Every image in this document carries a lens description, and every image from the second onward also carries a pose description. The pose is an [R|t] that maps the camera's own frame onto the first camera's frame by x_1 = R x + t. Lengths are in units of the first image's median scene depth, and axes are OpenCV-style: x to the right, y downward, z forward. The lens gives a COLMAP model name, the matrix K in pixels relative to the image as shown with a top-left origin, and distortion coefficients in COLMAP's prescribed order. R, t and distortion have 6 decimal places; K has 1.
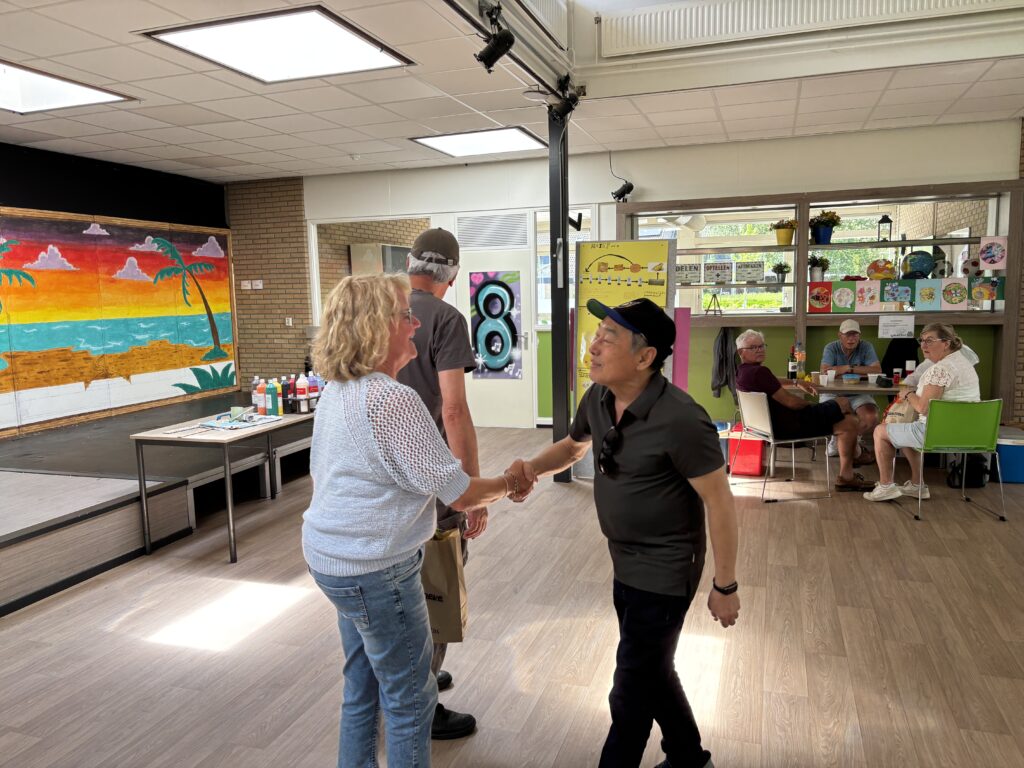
lens RADIAL K [[773.0, 0, 504.6], [0, 773.0, 395.8], [0, 0, 1]] dist [0.044936, -0.053954]
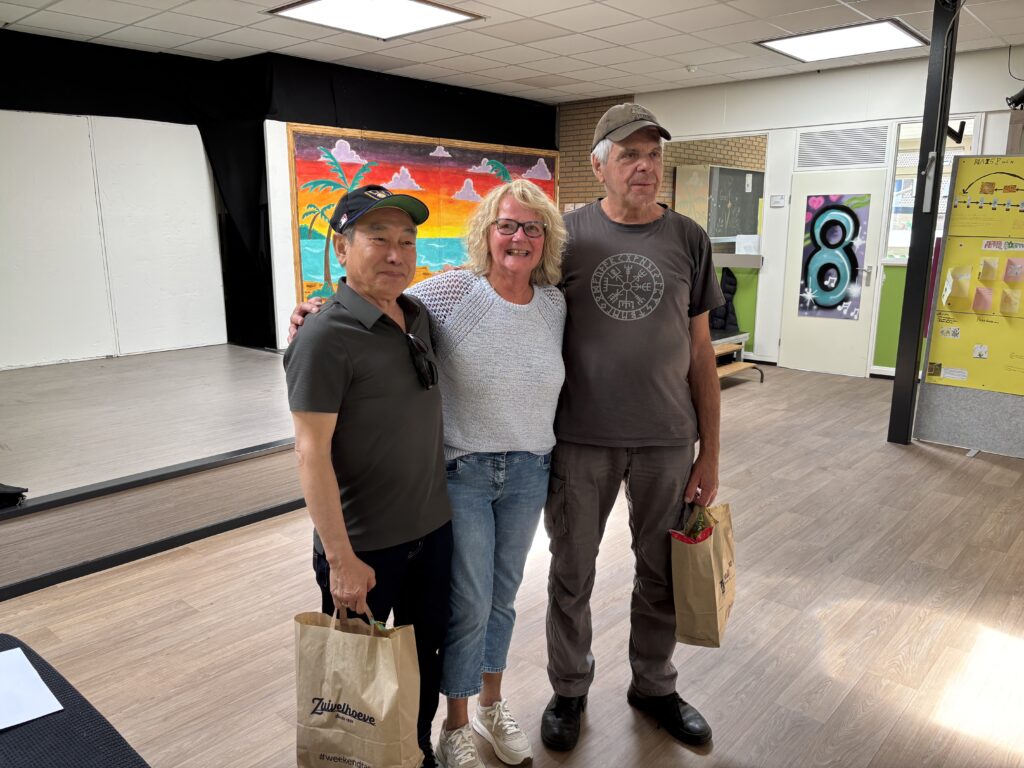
lens RADIAL K [[773.0, 0, 506.2], [0, 773.0, 392.3], [0, 0, 1]] dist [0.044936, -0.053954]
pose [[0.921765, 0.106141, -0.372939, -0.008272], [-0.074101, 0.992298, 0.099263, 0.001886], [0.380603, -0.063862, 0.922531, 0.029759]]
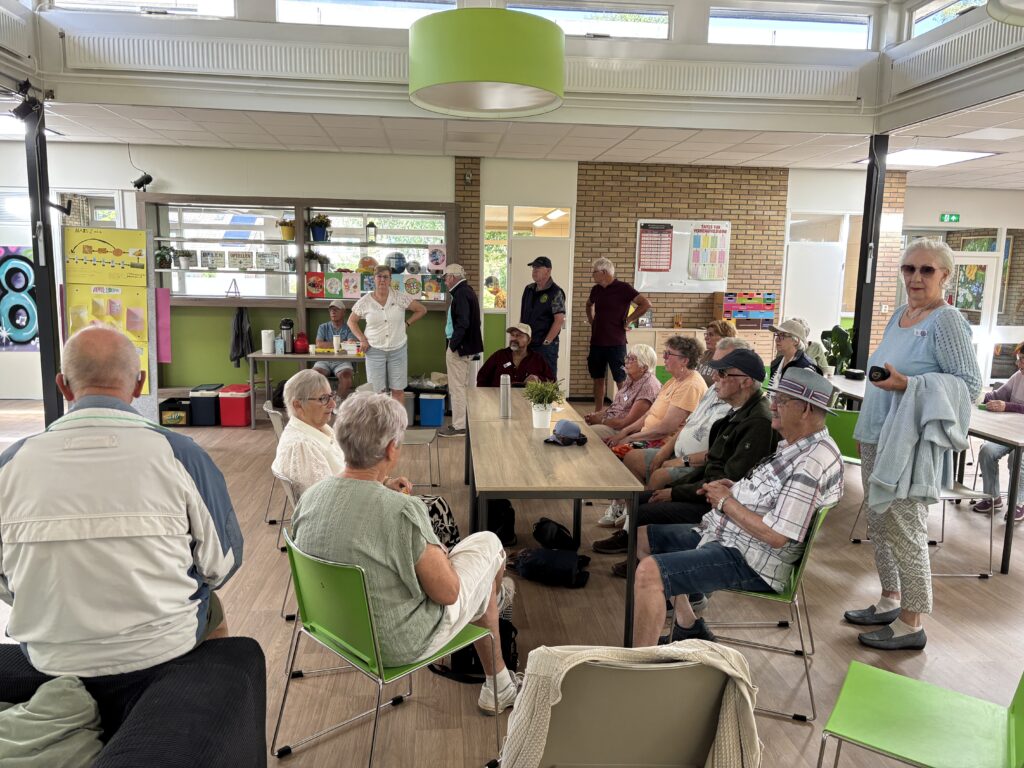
lens RADIAL K [[773.0, 0, 515.7], [0, 773.0, 394.6], [0, 0, 1]] dist [0.044936, -0.053954]
pose [[0.908076, -0.021907, 0.418232, 0.168980], [0.013586, 0.999646, 0.022865, 0.022715], [-0.418585, -0.015081, 0.908052, -0.241484]]
